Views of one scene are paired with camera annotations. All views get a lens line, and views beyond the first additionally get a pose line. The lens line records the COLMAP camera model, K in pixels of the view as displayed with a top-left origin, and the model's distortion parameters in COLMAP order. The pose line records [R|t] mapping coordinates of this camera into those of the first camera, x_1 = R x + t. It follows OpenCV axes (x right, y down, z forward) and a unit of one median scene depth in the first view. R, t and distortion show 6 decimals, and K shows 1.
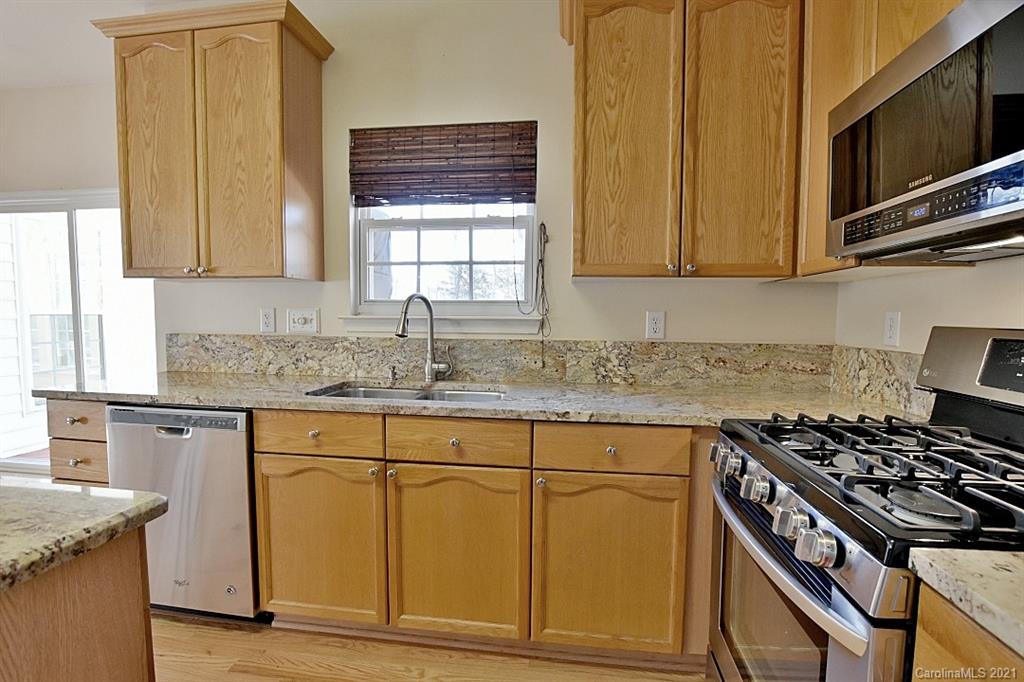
lens RADIAL K [[465.6, 0, 513.8], [0, 465.6, 347.1], [0, 0, 1]] dist [-0.035388, 0.007249]
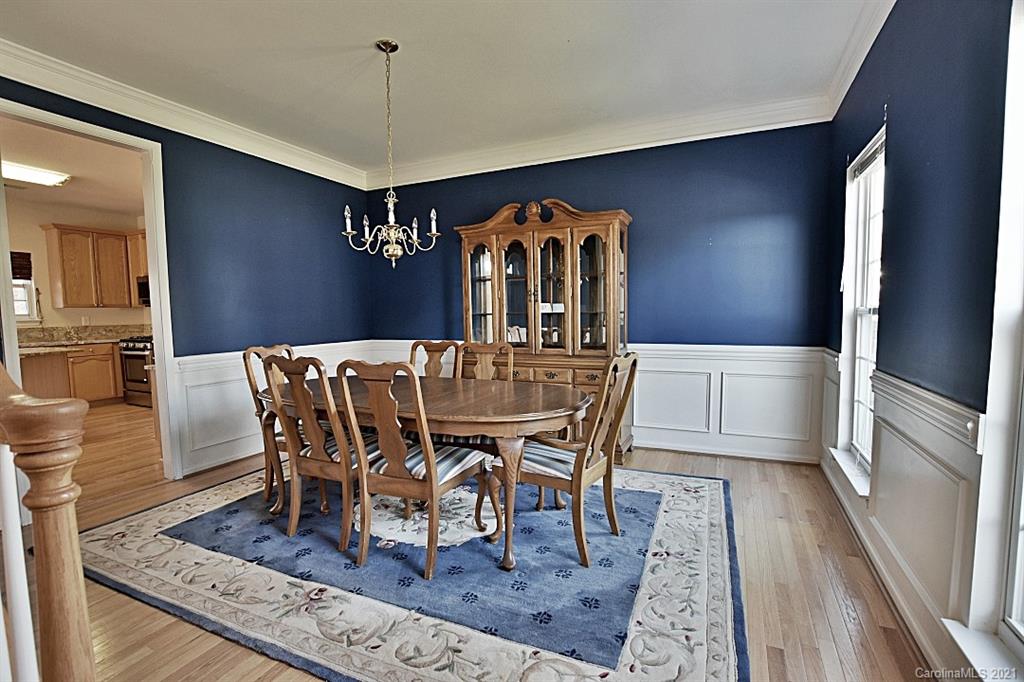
lens RADIAL K [[465.6, 0, 513.8], [0, 465.6, 347.1], [0, 0, 1]] dist [-0.035388, 0.007249]
pose [[0.297695, -0.082747, 0.951068, -2.180103], [0.079618, 0.994918, 0.061641, 0.211485], [-0.951335, 0.057372, 0.302771, -3.322166]]
